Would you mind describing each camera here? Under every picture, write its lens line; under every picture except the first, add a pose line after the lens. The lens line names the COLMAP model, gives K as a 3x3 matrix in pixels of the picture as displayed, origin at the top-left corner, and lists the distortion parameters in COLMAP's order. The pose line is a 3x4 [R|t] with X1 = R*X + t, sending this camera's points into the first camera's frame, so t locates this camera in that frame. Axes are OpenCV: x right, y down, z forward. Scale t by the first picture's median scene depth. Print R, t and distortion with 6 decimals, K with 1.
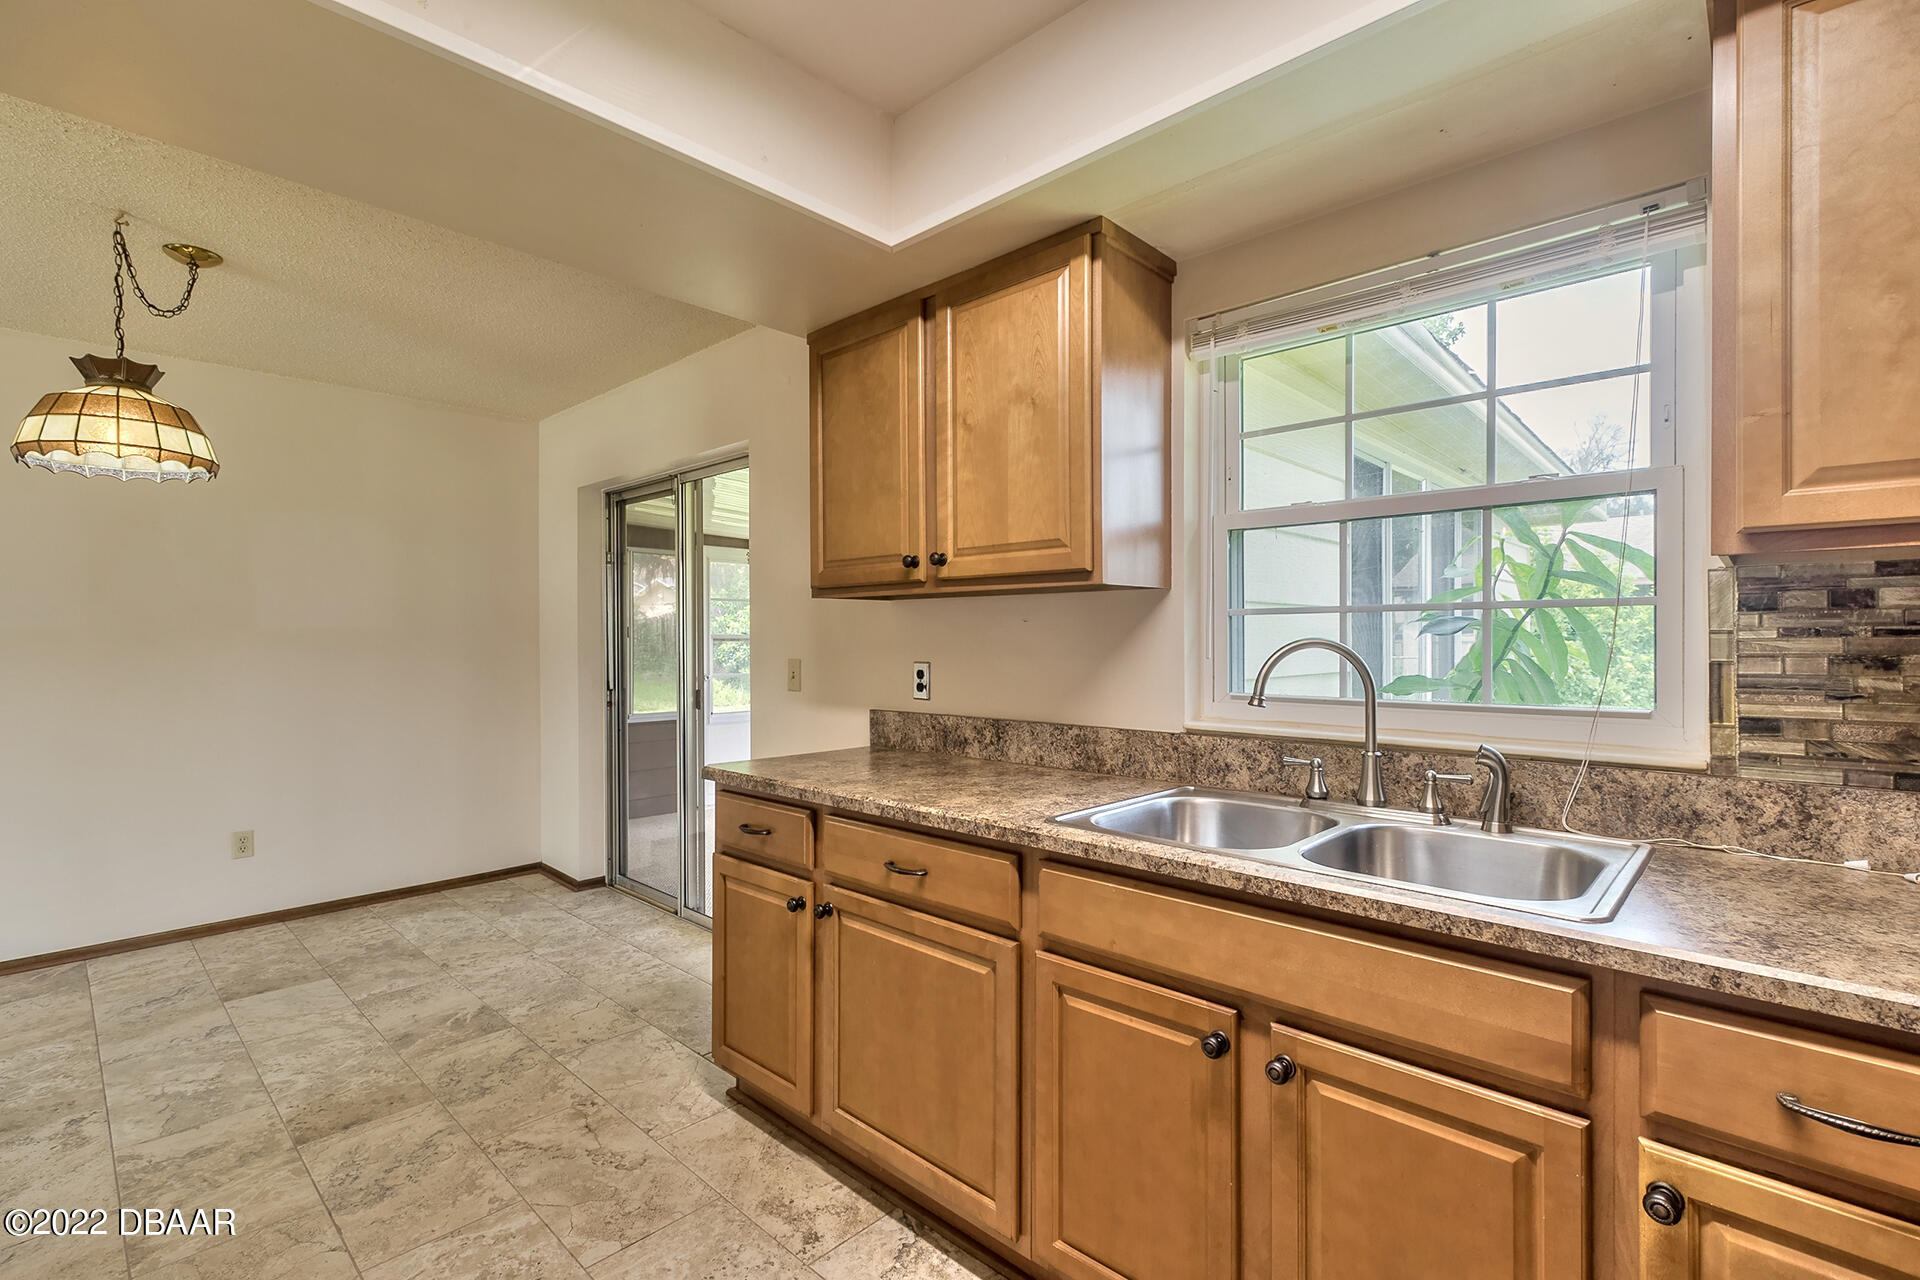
lens RADIAL K [[866.7, 0, 929.9], [0, 866.7, 641.5], [0, 0, 1]] dist [0.010521, -0.005371]
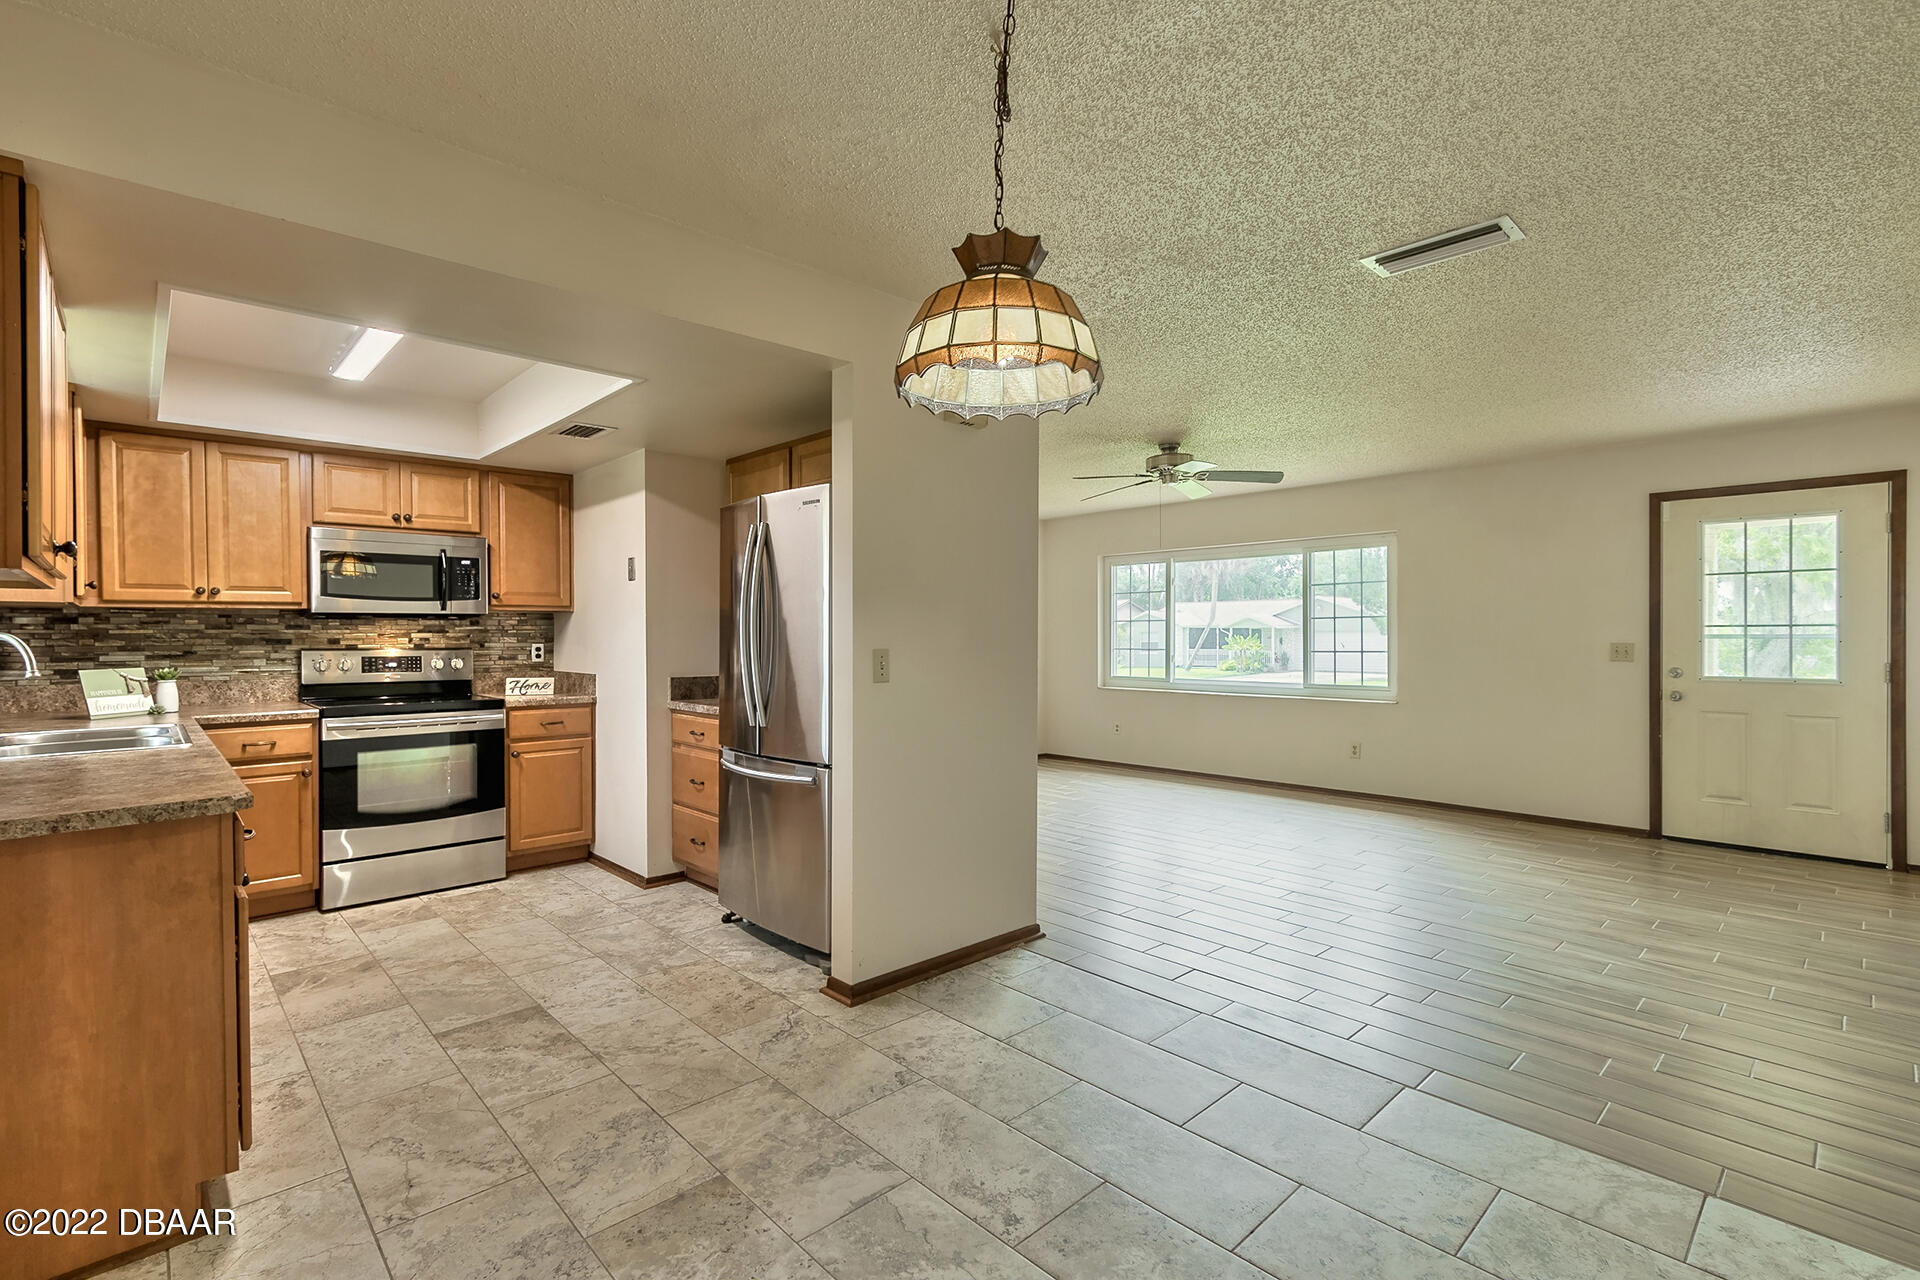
lens RADIAL K [[866.7, 0, 929.9], [0, 866.7, 641.5], [0, 0, 1]] dist [0.010521, -0.005371]
pose [[-0.998415, 0.003820, 0.056159, -0.976162], [0.004540, 0.999909, 0.012697, -0.000453], [-0.056106, 0.012931, -0.998341, 1.855069]]
